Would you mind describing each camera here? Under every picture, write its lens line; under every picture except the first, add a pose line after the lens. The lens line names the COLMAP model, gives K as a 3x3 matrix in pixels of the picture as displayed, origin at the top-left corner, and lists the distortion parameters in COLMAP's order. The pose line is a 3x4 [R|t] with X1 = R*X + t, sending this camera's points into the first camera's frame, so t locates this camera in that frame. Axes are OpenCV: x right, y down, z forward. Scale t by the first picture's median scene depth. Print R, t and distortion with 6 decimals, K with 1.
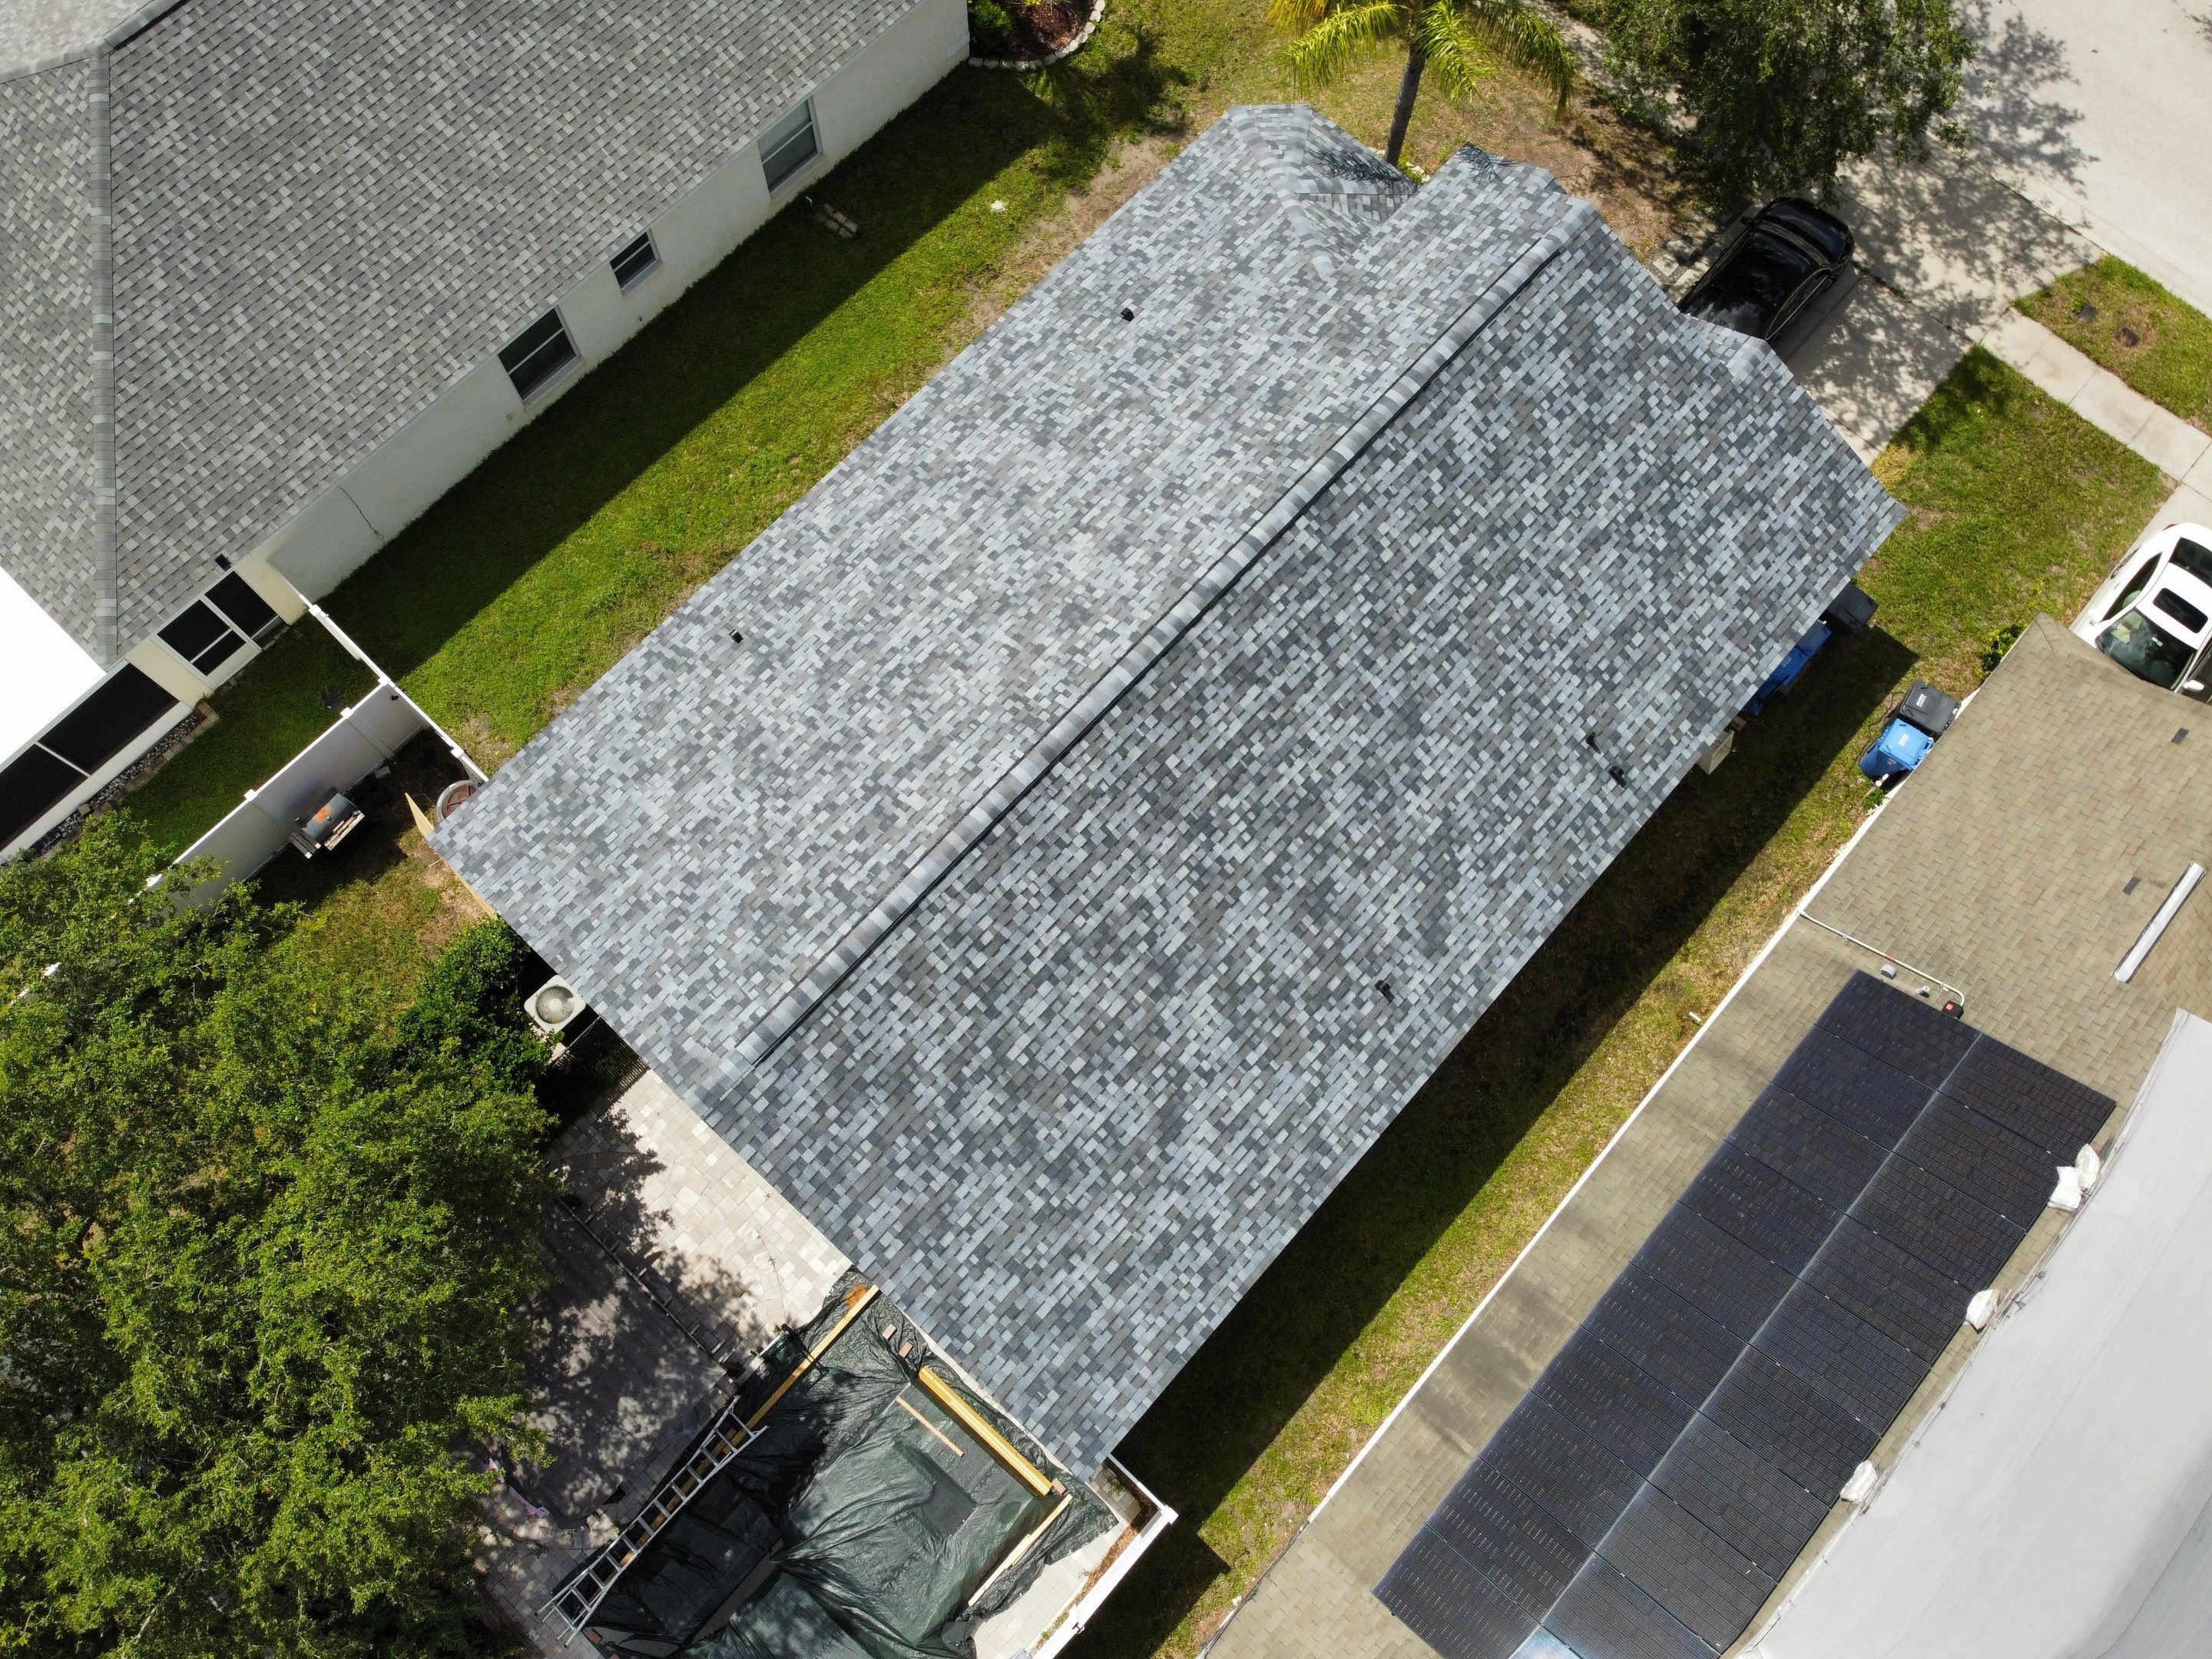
lens RADIAL K [[1705.4, 0, 1070.7], [0, 1705.4, 784.2], [0, 0, 1]] dist [0.027161, -0.102738]
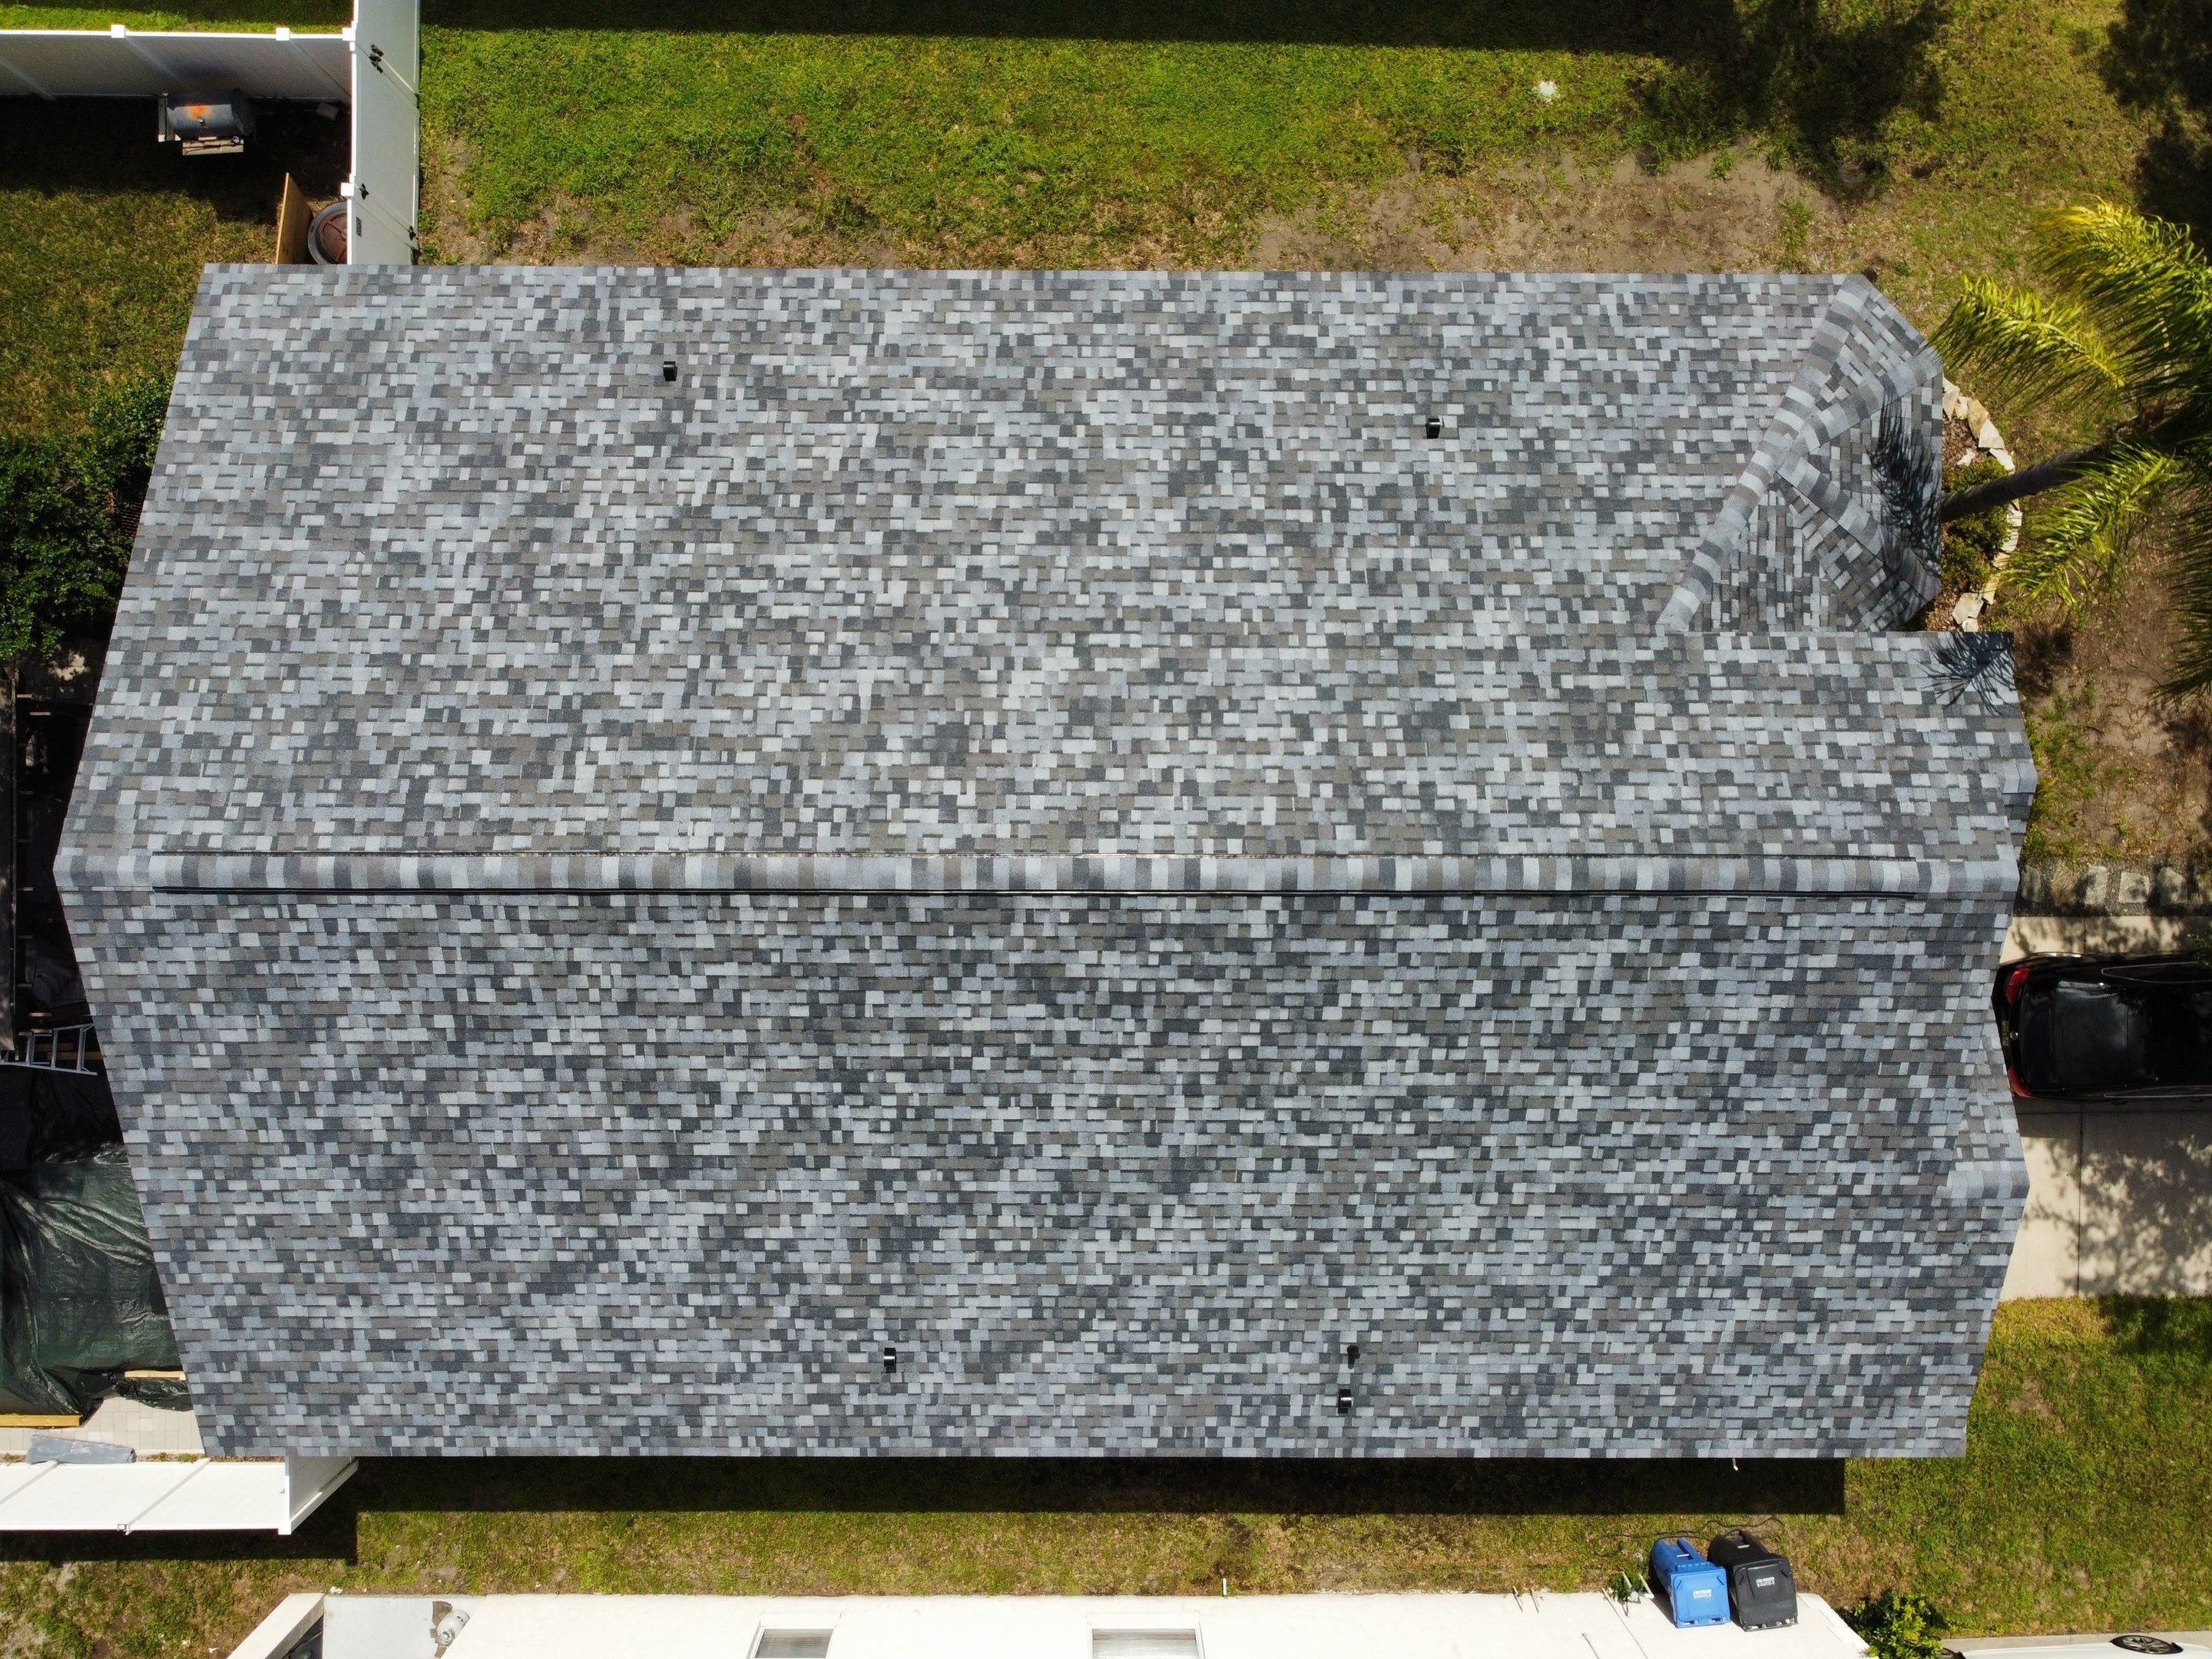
lens RADIAL K [[1690.9, 0, 1079.9], [0, 1690.9, 810.1], [0, 0, 1]] dist [0.013503, -0.012567]
pose [[0.673198, 0.739452, 0.003969, 0.054088], [-0.695181, 0.631046, 0.344244, -0.352546], [0.252048, -0.234503, 0.938872, 0.358724]]
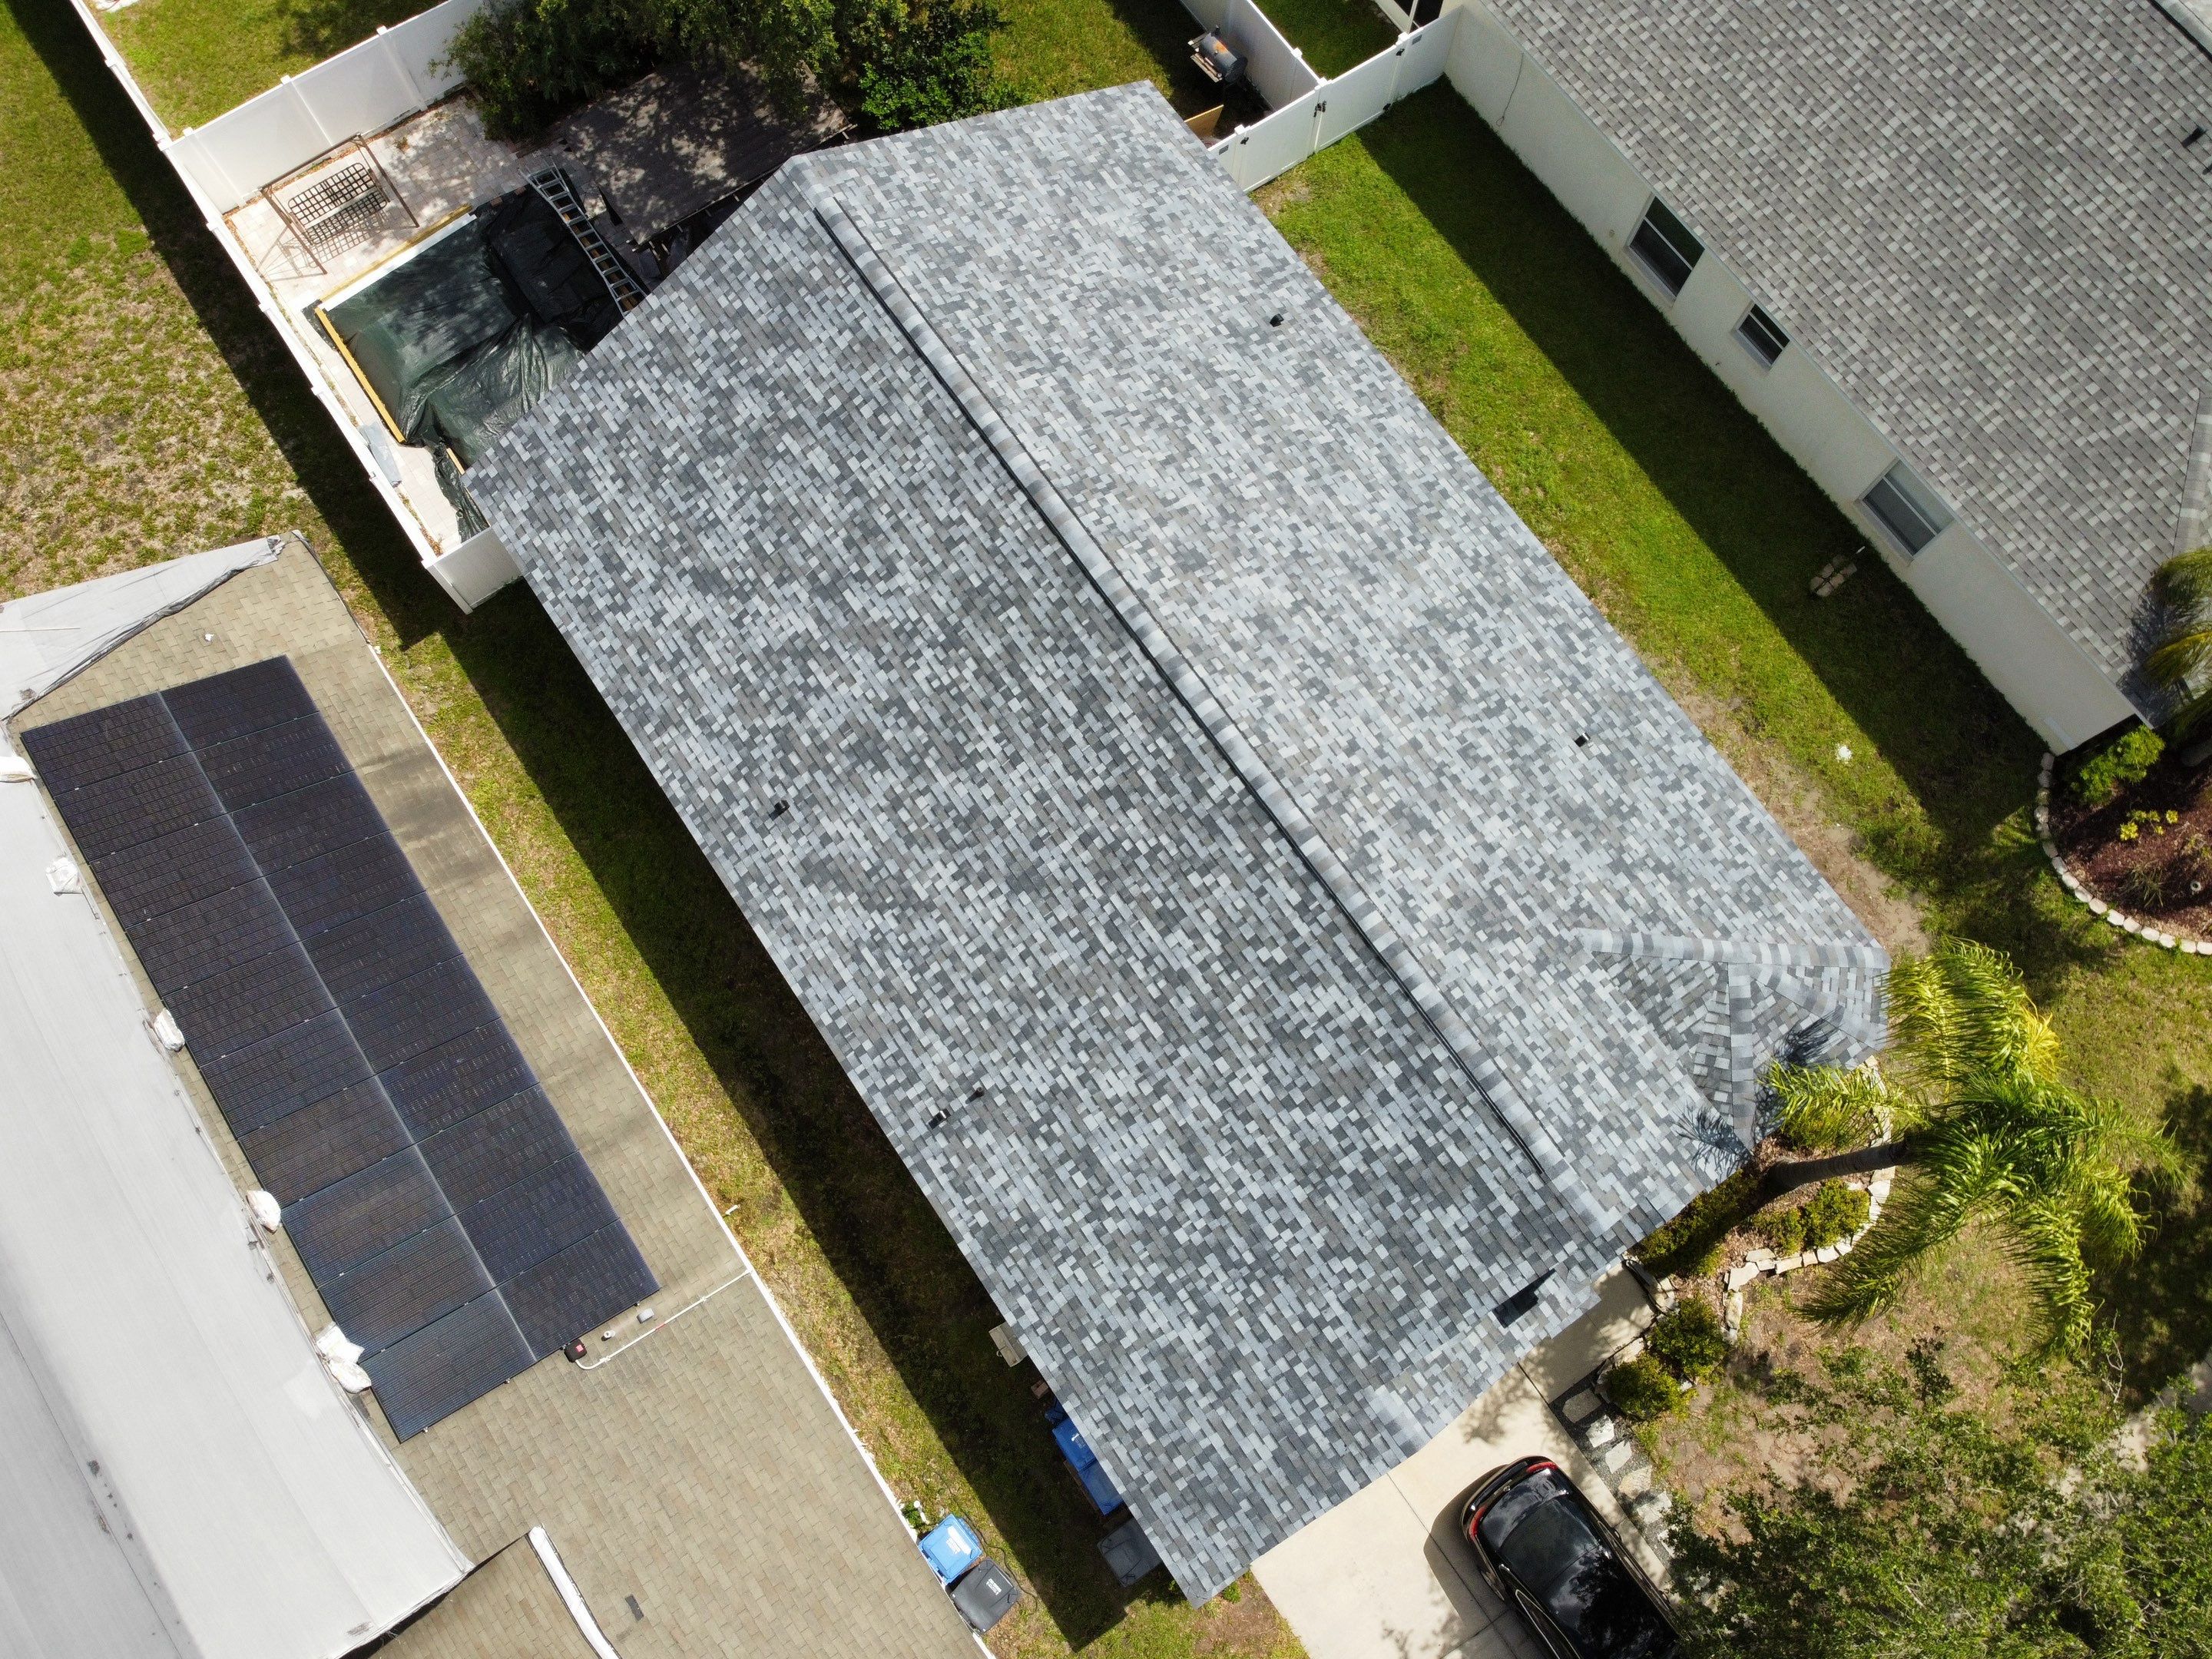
lens RADIAL K [[1697.9, 0, 1077.7], [0, 1697.9, 798.9], [0, 0, 1]] dist [0.031890, -0.085330]
pose [[-0.221605, 0.929202, -0.295762, 0.432749], [-0.916143, -0.094496, 0.389555, -0.431813], [0.334027, 0.357288, 0.872222, 0.168511]]
